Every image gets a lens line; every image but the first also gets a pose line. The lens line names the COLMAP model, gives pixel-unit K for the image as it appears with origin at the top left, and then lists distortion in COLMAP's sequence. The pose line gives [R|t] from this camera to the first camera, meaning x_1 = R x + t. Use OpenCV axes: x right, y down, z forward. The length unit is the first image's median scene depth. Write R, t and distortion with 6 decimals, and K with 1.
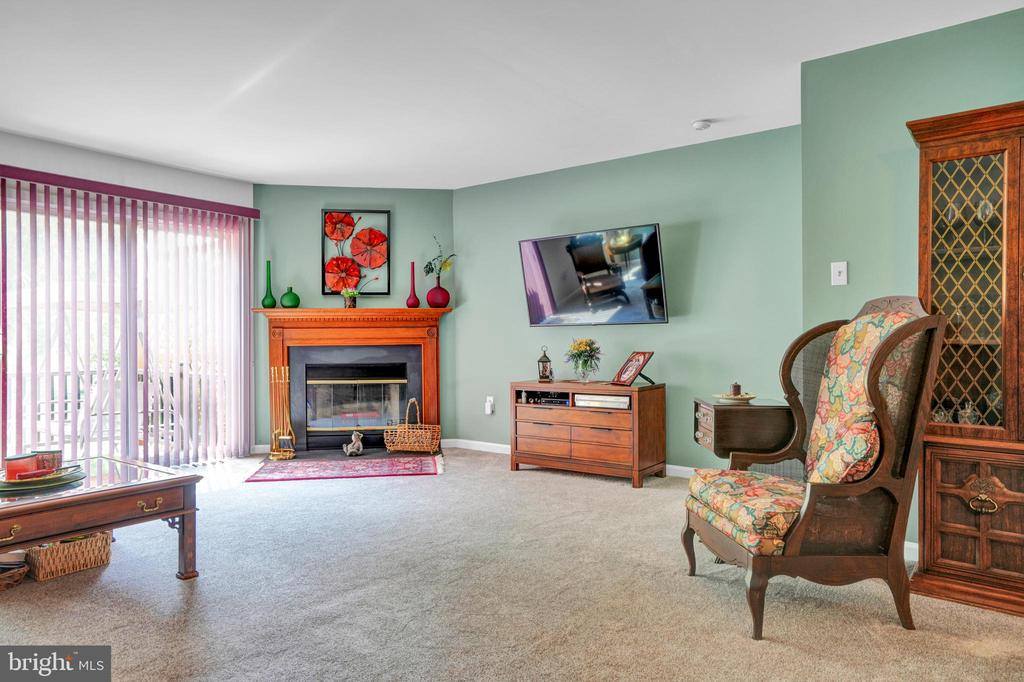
lens RADIAL K [[653.8, 0, 512.0], [0, 653.8, 341.0], [0, 0, 1]] dist [-0.026979, 0.044160]
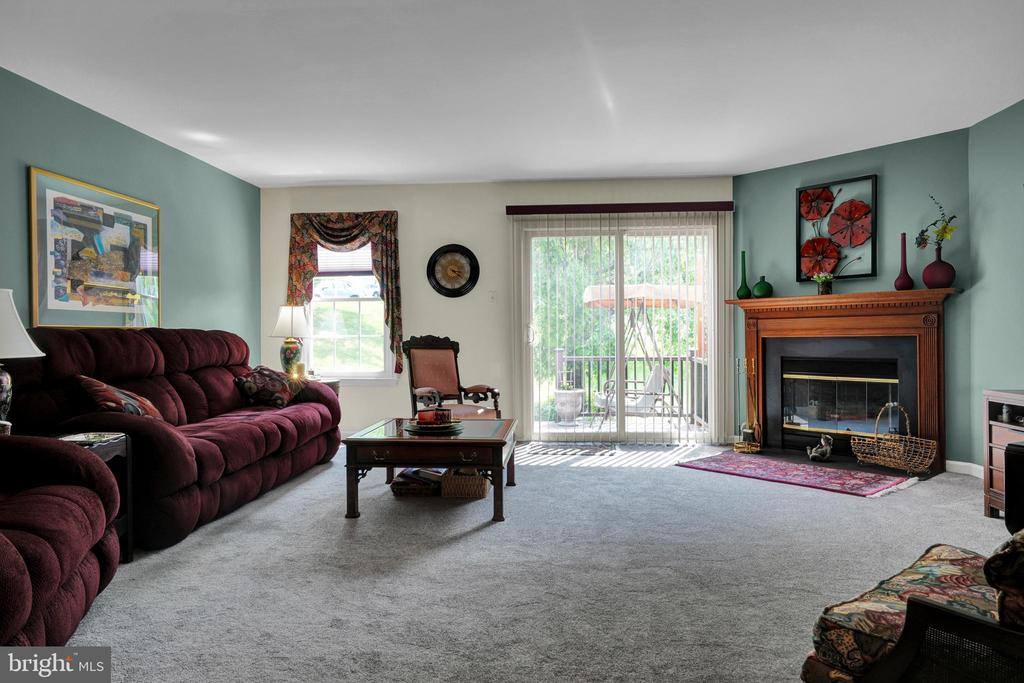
lens RADIAL K [[653.8, 0, 512.0], [0, 653.8, 341.5], [0, 0, 1]] dist [-0.026979, 0.044160]
pose [[0.532315, 0.008851, -0.846500, 0.273723], [0.001545, 0.999934, 0.011426, 0.002252], [0.846545, -0.007390, 0.532266, 0.167793]]
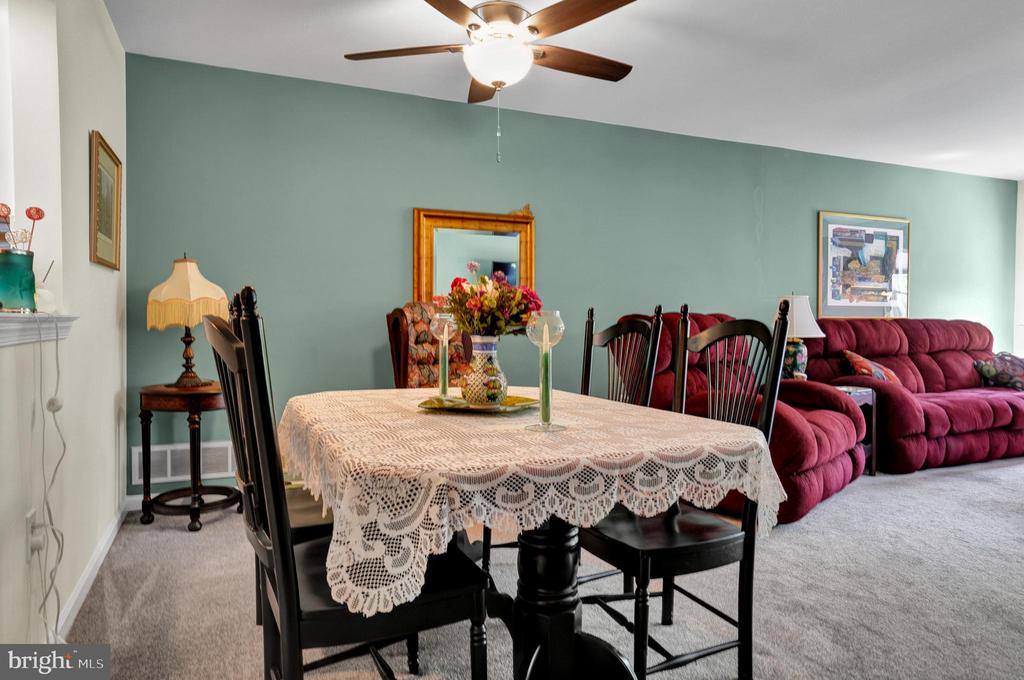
lens RADIAL K [[653.8, 0, 512.0], [0, 653.8, 340.0], [0, 0, 1]] dist [-0.026979, 0.044160]
pose [[-0.486297, 0.022534, -0.873503, 0.531137], [-0.001204, 0.999649, 0.026459, 0.002419], [0.873793, 0.013919, -0.486100, 0.182846]]
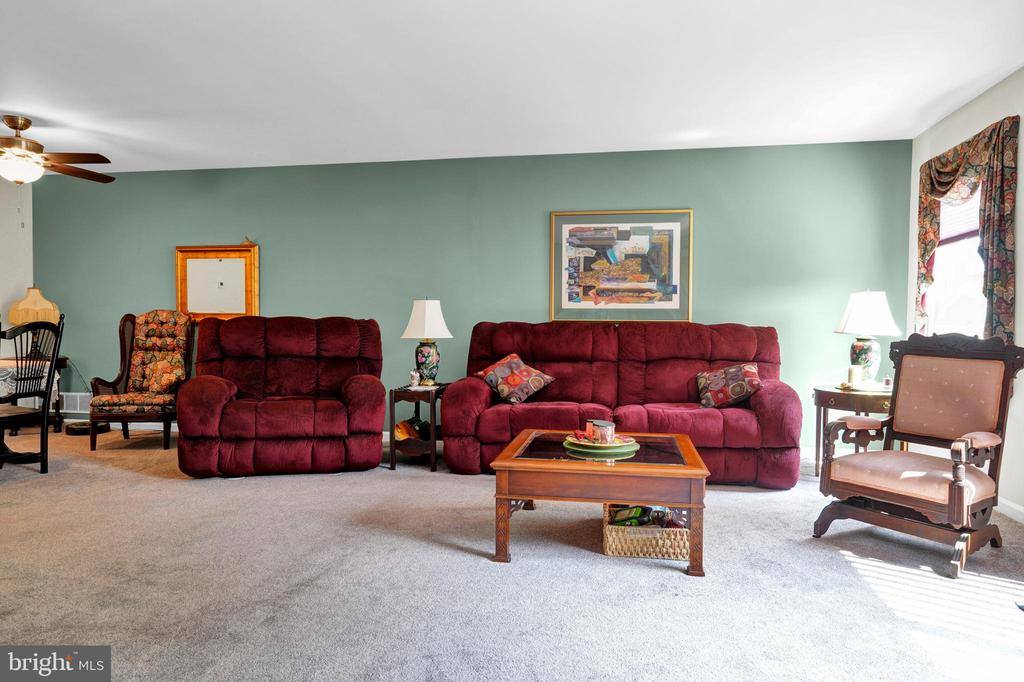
lens RADIAL K [[653.8, 0, 512.0], [0, 653.8, 341.0], [0, 0, 1]] dist [-0.026979, 0.044160]
pose [[-0.895855, 0.004341, -0.444326, -0.031500], [-0.007996, 0.999633, 0.025887, -0.000470], [0.444275, 0.026744, -0.895491, 0.899606]]
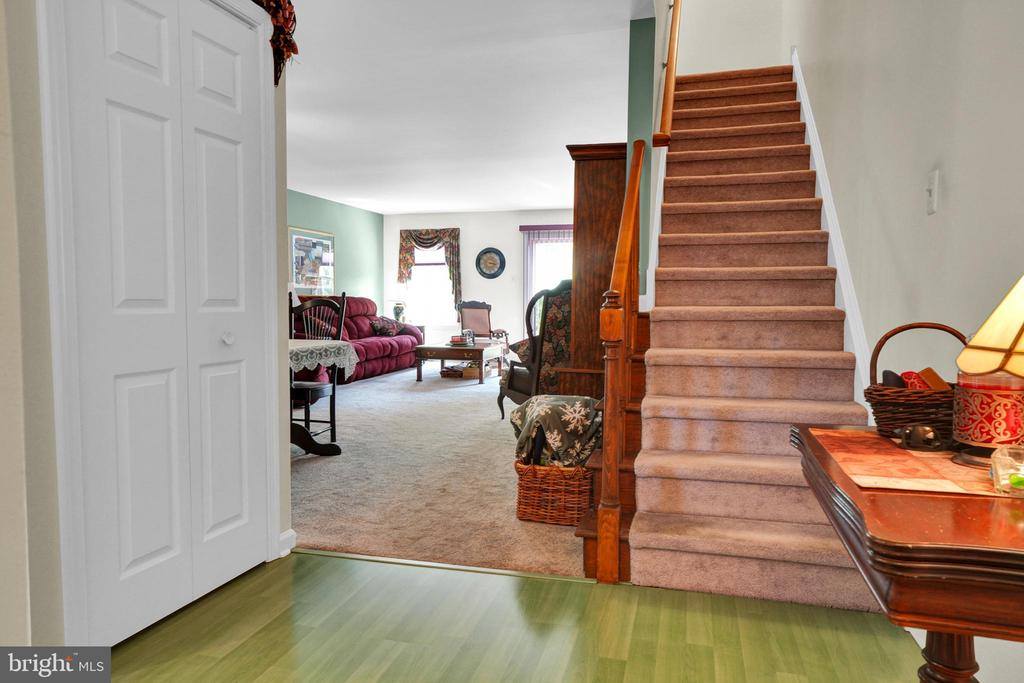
lens RADIAL K [[653.8, 0, 512.0], [0, 653.8, 341.5], [0, 0, 1]] dist [-0.026979, 0.044160]
pose [[0.368740, 0.063142, -0.927386, 1.014843], [-0.008444, 0.997877, 0.064583, -0.001185], [0.929494, -0.015984, 0.368490, 0.041076]]
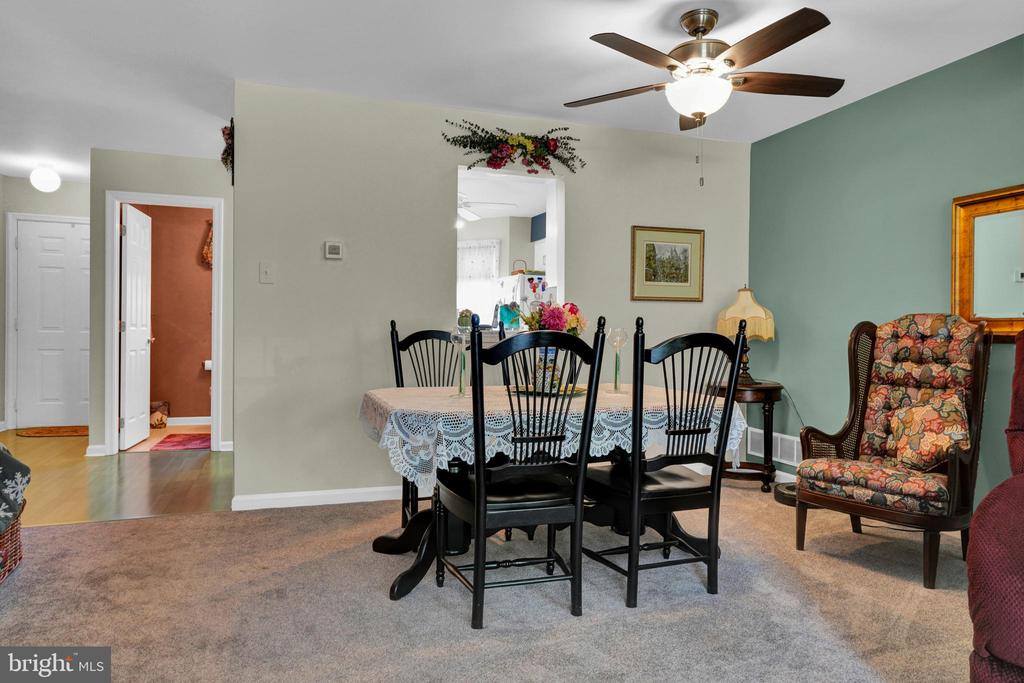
lens RADIAL K [[653.8, 0, 512.0], [0, 653.8, 341.5], [0, 0, 1]] dist [-0.026979, 0.044160]
pose [[-0.832028, -0.015167, 0.554526, -0.011238], [-0.009437, 0.999868, 0.013189, 0.001739], [-0.554653, 0.005740, -0.832062, 0.435228]]
